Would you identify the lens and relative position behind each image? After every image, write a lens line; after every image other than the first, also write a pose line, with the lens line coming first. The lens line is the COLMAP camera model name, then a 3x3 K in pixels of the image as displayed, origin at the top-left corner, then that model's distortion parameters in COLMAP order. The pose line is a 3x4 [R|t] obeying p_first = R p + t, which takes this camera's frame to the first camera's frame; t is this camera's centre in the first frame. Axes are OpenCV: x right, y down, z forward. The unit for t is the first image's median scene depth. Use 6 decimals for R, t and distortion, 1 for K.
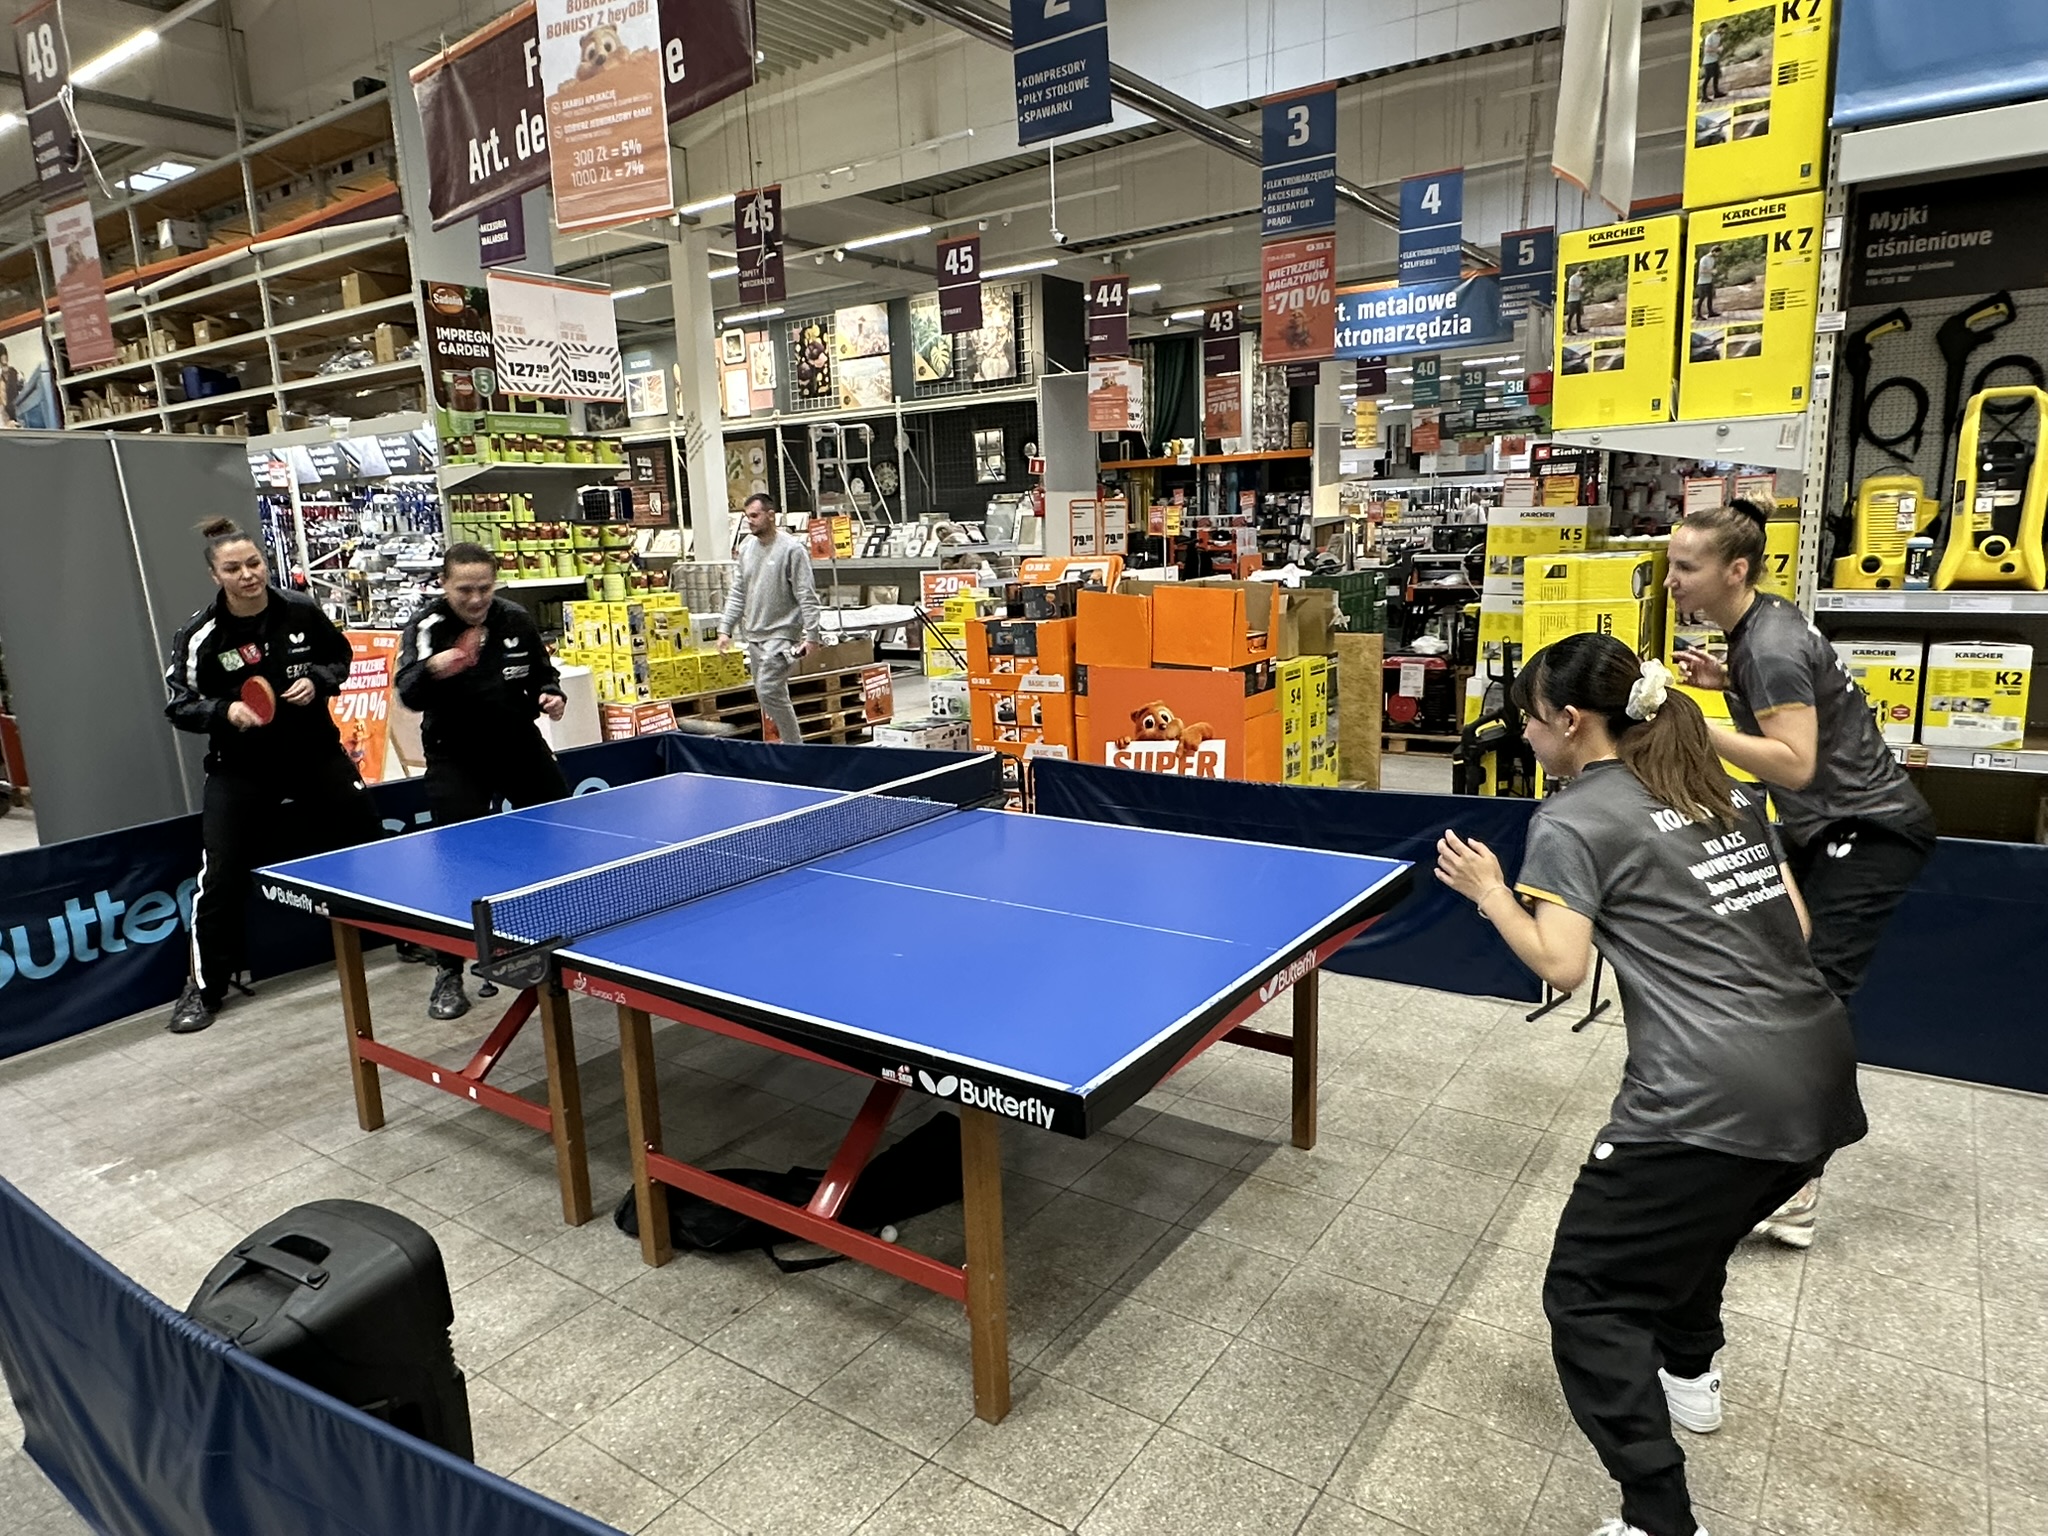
lens RADIAL K [[1282.4, 0, 1008.2], [0, 1282.4, 779.8], [0, 0, 1]] dist [-0.003162, 0.000838]
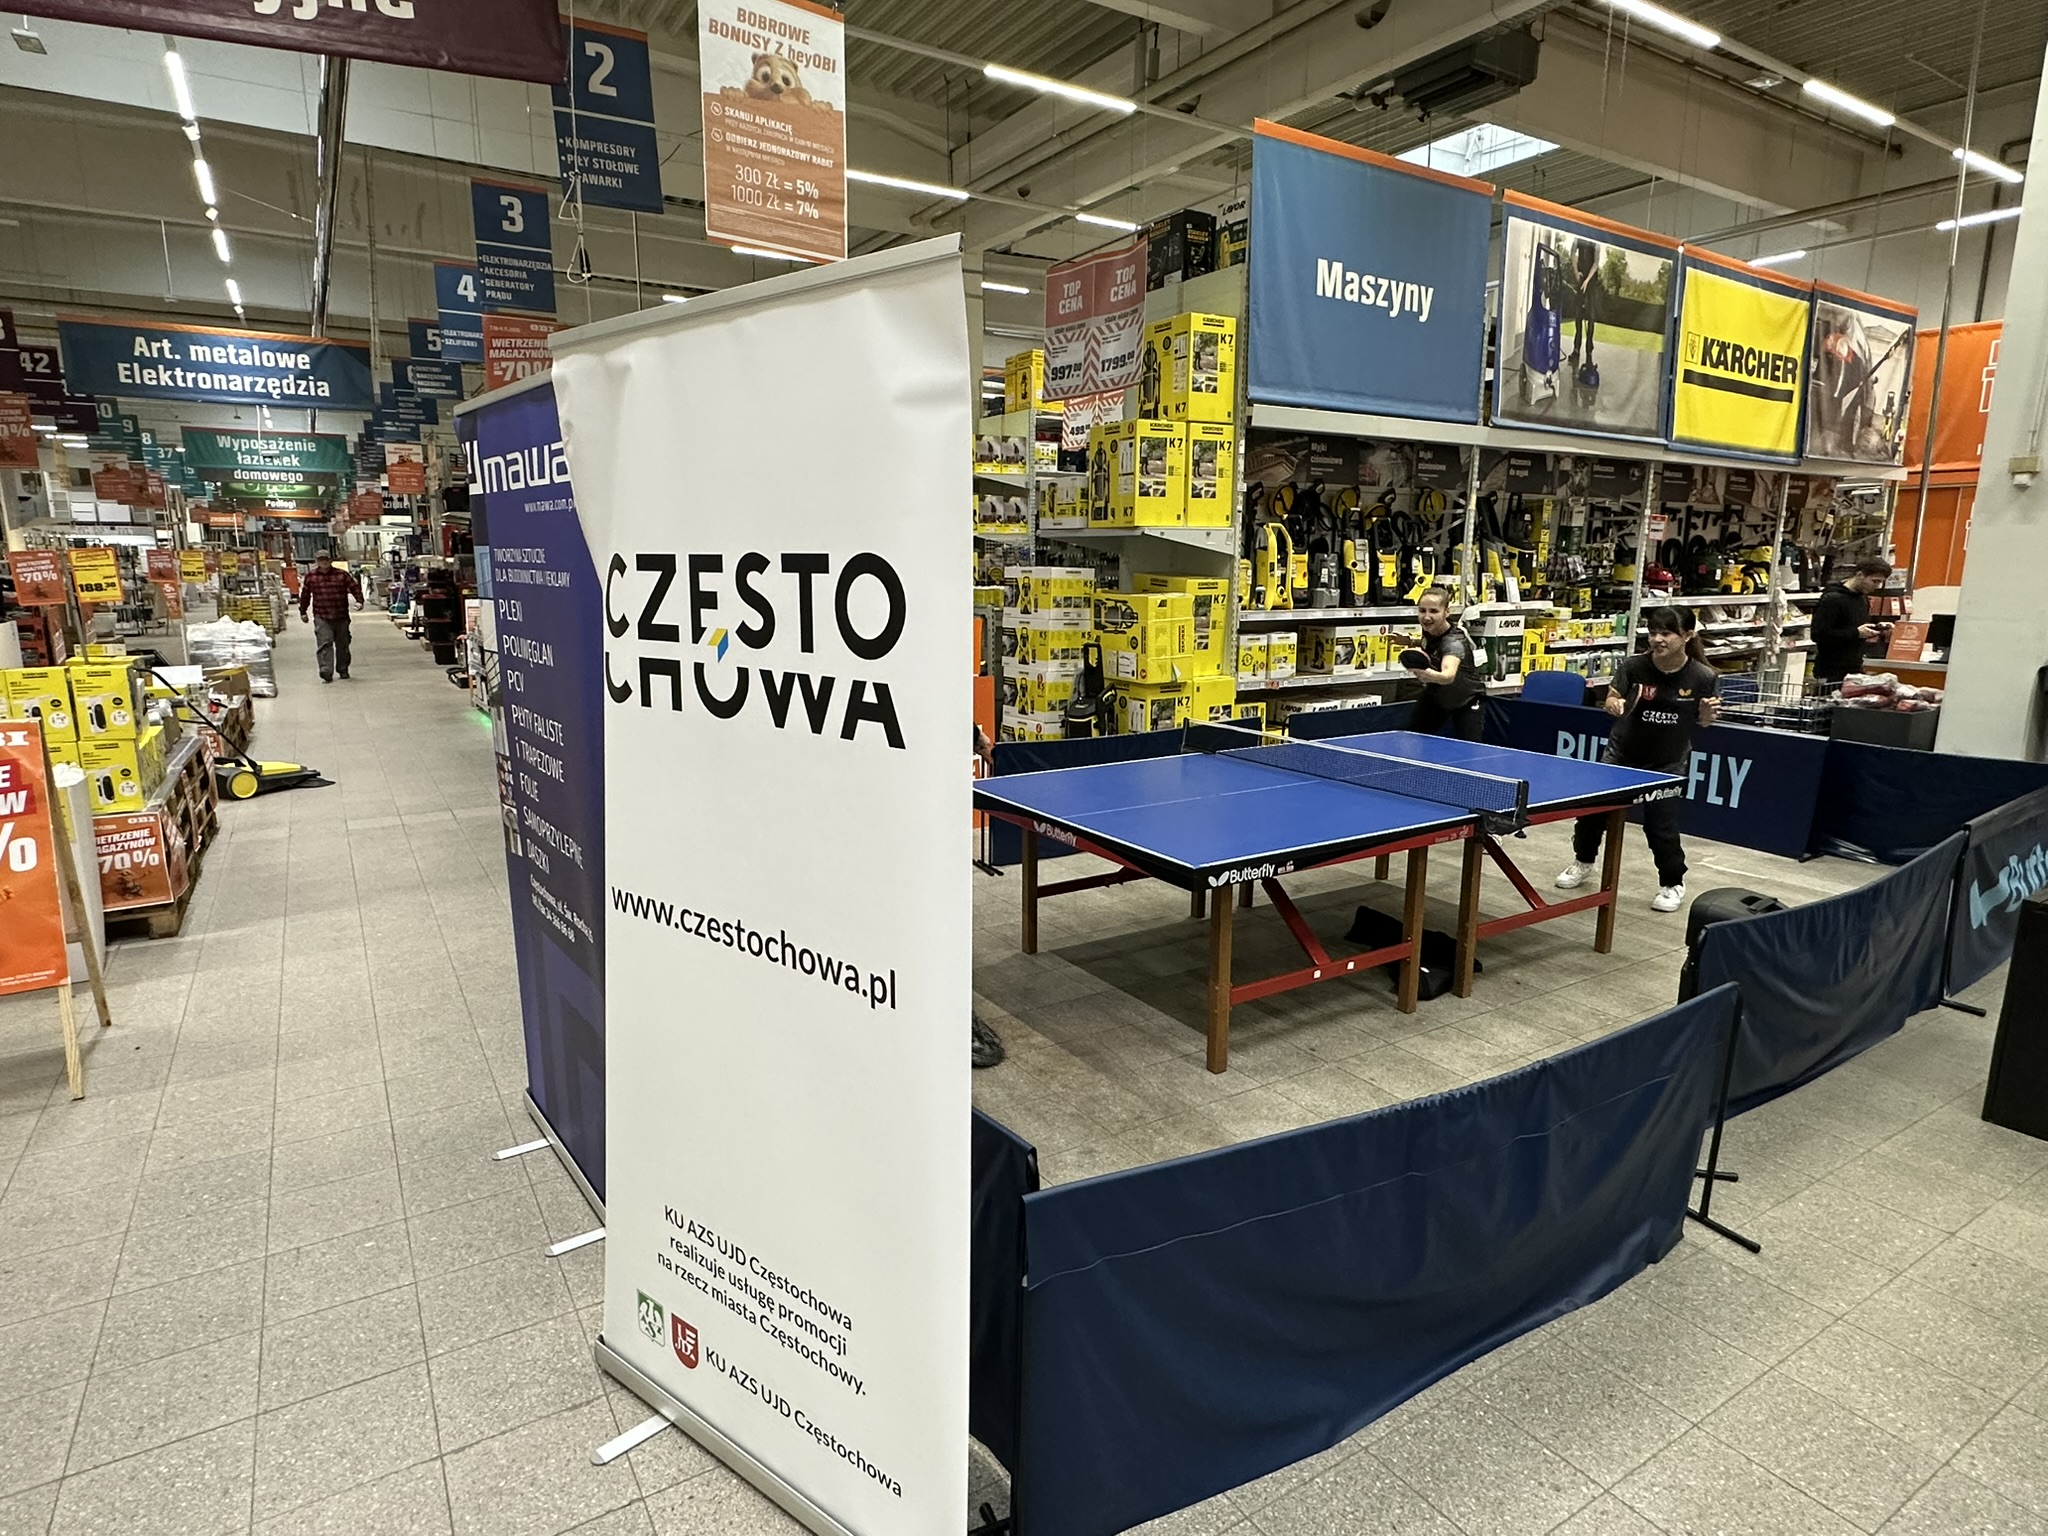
lens RADIAL K [[1129.1, 0, 1012.9], [0, 1129.1, 776.5], [0, 0, 1]] dist [-0.003329, 0.001999]
pose [[0.384848, -0.139089, 0.912440, -0.503007], [0.165822, 0.982914, 0.079892, -0.035948], [-0.907962, 0.120556, 0.401336, 0.247621]]
